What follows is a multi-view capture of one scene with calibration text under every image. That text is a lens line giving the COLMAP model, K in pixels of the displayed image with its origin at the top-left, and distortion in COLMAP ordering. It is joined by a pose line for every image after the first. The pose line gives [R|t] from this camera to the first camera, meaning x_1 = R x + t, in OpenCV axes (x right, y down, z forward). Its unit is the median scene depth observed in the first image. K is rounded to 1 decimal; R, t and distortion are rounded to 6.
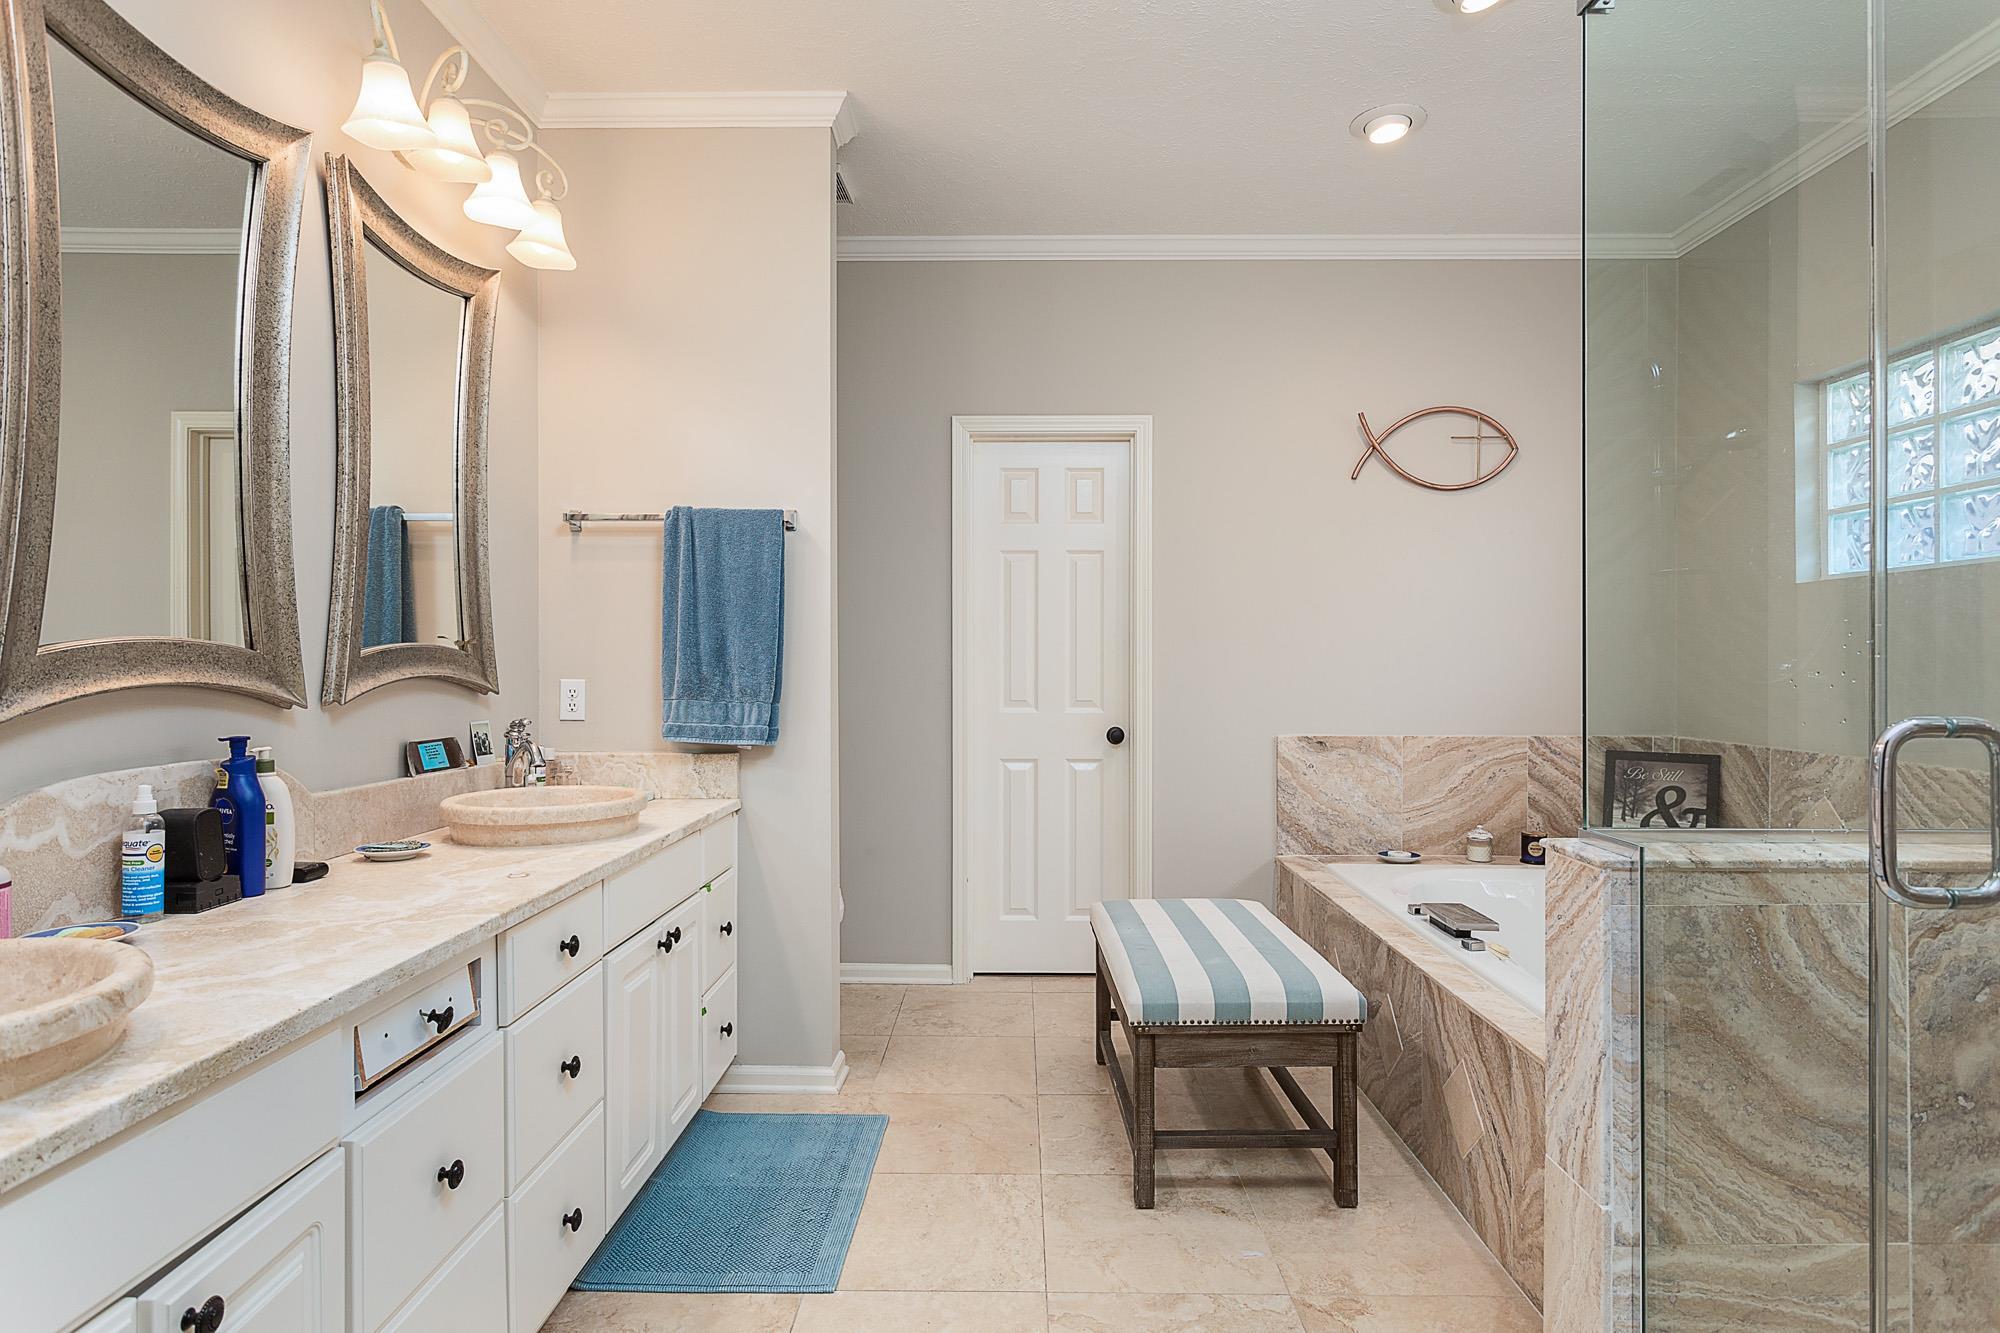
lens RADIAL K [[1087.5, 0, 1001.9], [0, 1087.5, 665.1], [0, 0, 1]] dist [0.000303, 0.000020]
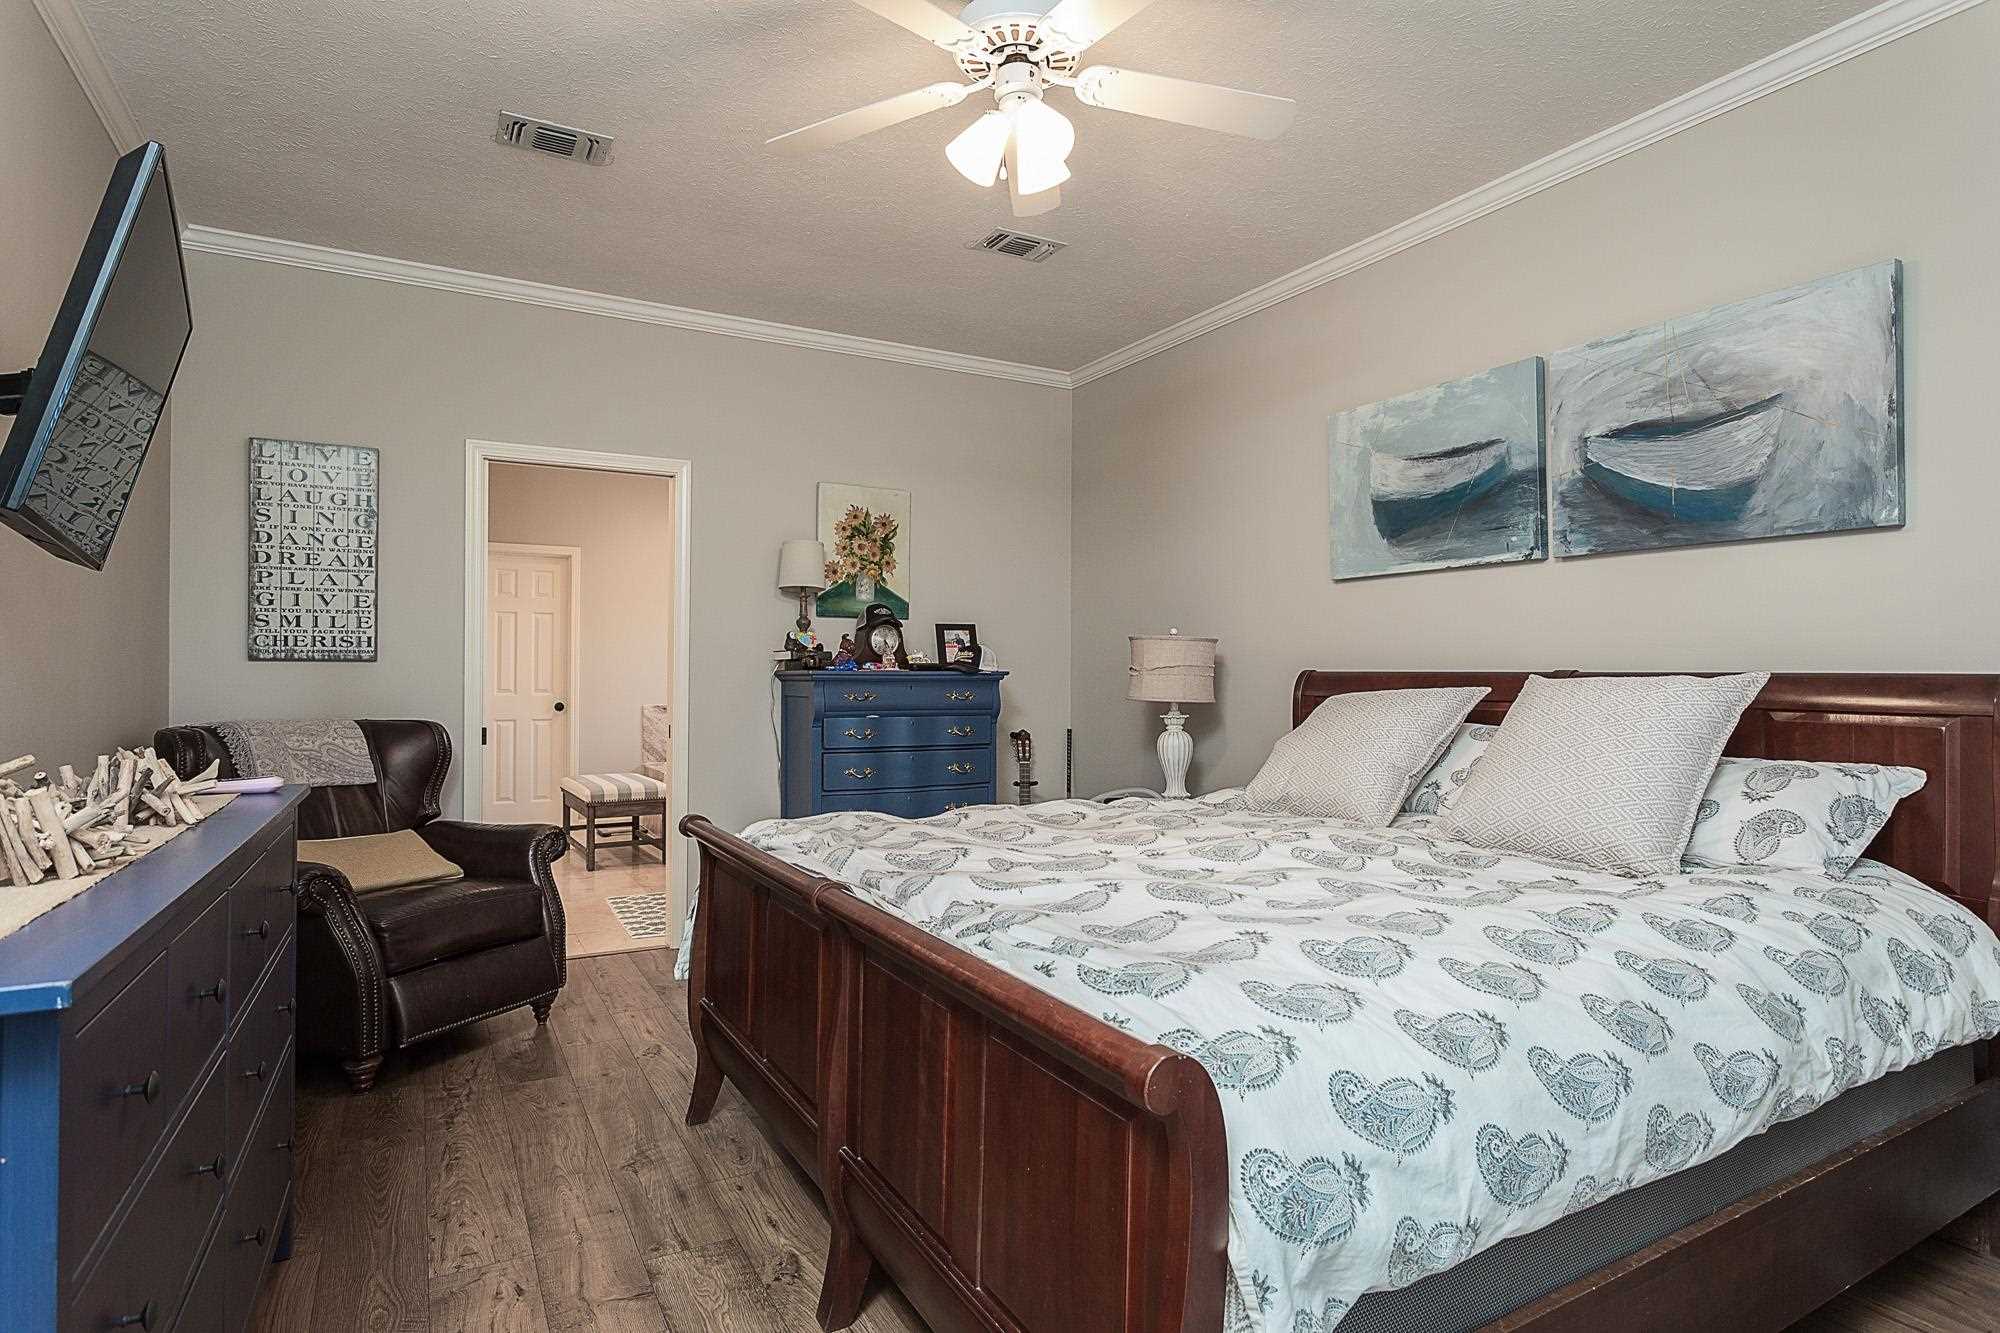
lens RADIAL K [[1087.5, 0, 1001.3], [0, 1087.5, 668.5], [0, 0, 1]] dist [0.000303, 0.000020]
pose [[0.846961, 0.004087, 0.531639, -0.272866], [-0.001240, 0.999983, -0.005713, 0.005717], [-0.531654, 0.004179, 0.846952, -1.127433]]
